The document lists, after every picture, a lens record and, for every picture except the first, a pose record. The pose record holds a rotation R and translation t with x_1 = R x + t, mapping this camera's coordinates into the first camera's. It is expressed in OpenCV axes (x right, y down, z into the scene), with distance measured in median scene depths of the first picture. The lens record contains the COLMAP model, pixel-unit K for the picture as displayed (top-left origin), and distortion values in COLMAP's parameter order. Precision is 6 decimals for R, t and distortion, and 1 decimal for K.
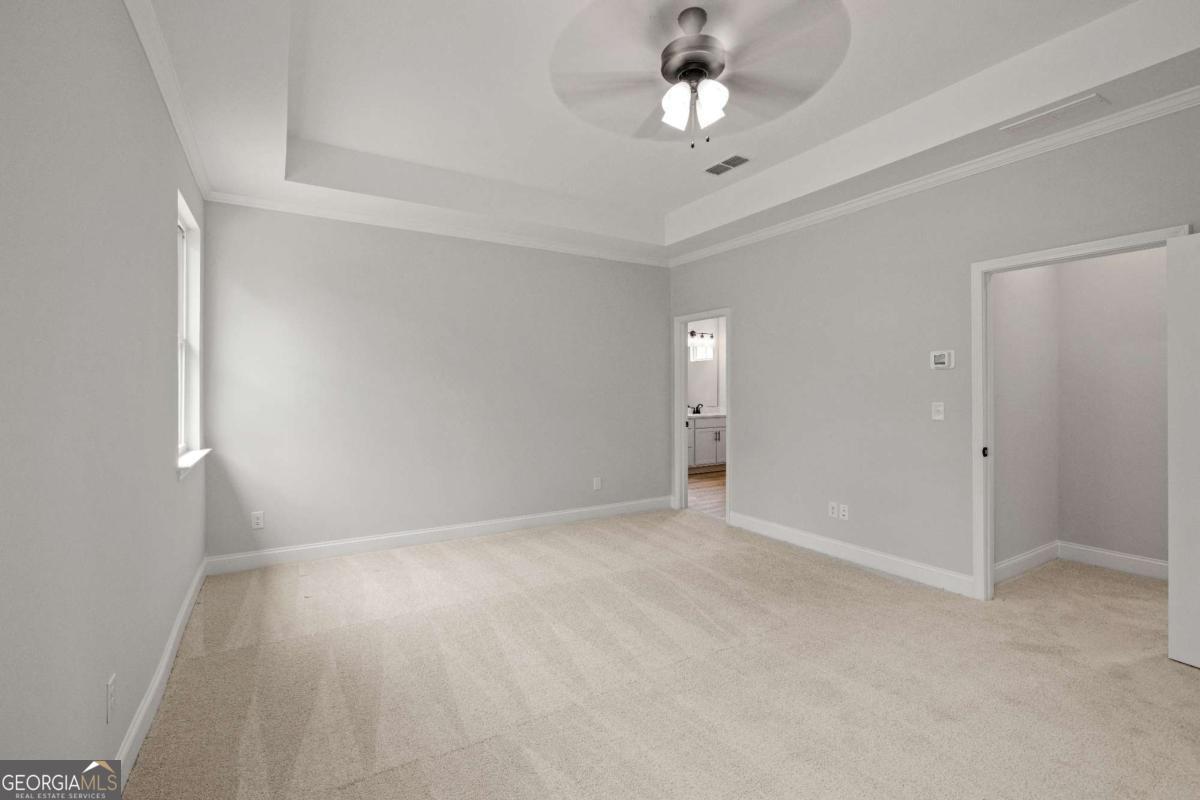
lens RADIAL K [[543.9, 0, 594.4], [0, 543.9, 398.9], [0, 0, 1]] dist [-0.008523, 0.003005]
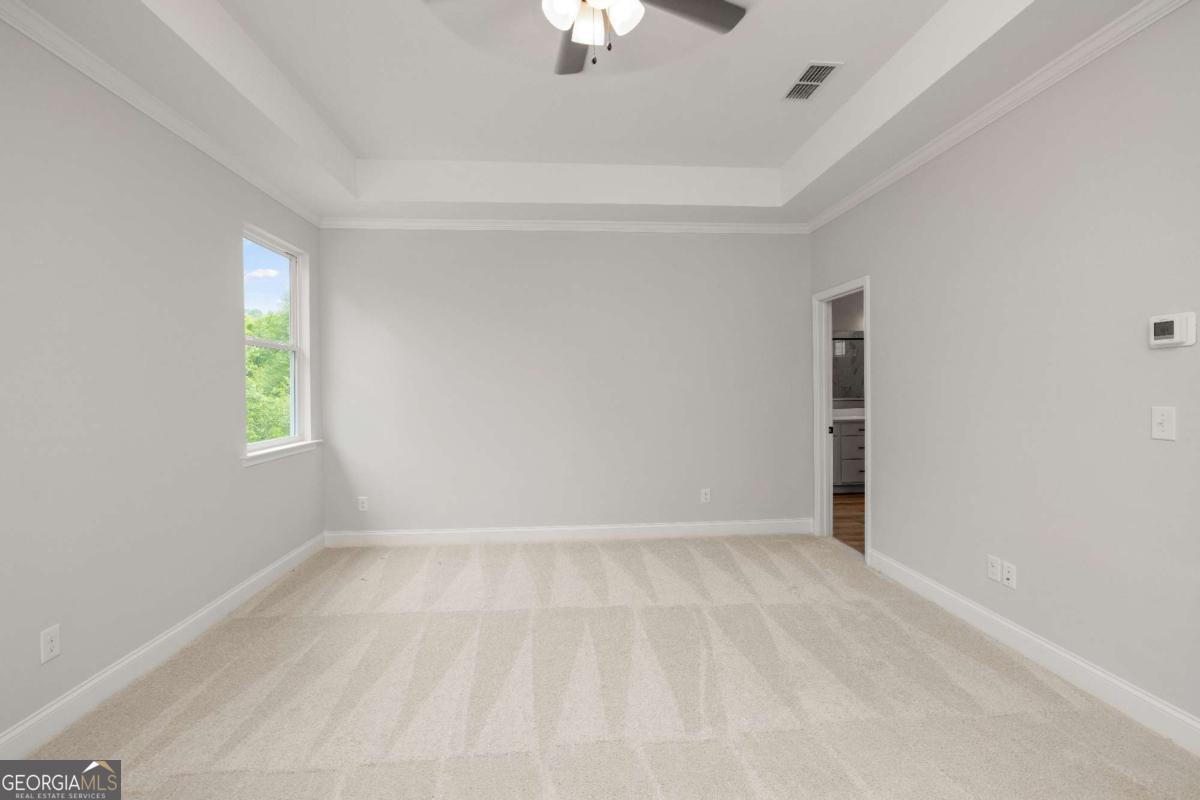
lens RADIAL K [[543.9, 0, 600.7], [0, 543.9, 399.6], [0, 0, 1]] dist [-0.008523, 0.003005]
pose [[0.888470, 0.002230, -0.458929, 0.342715], [-0.000106, 0.999989, 0.004655, -0.000927], [0.458934, -0.004087, 0.888461, 0.218906]]
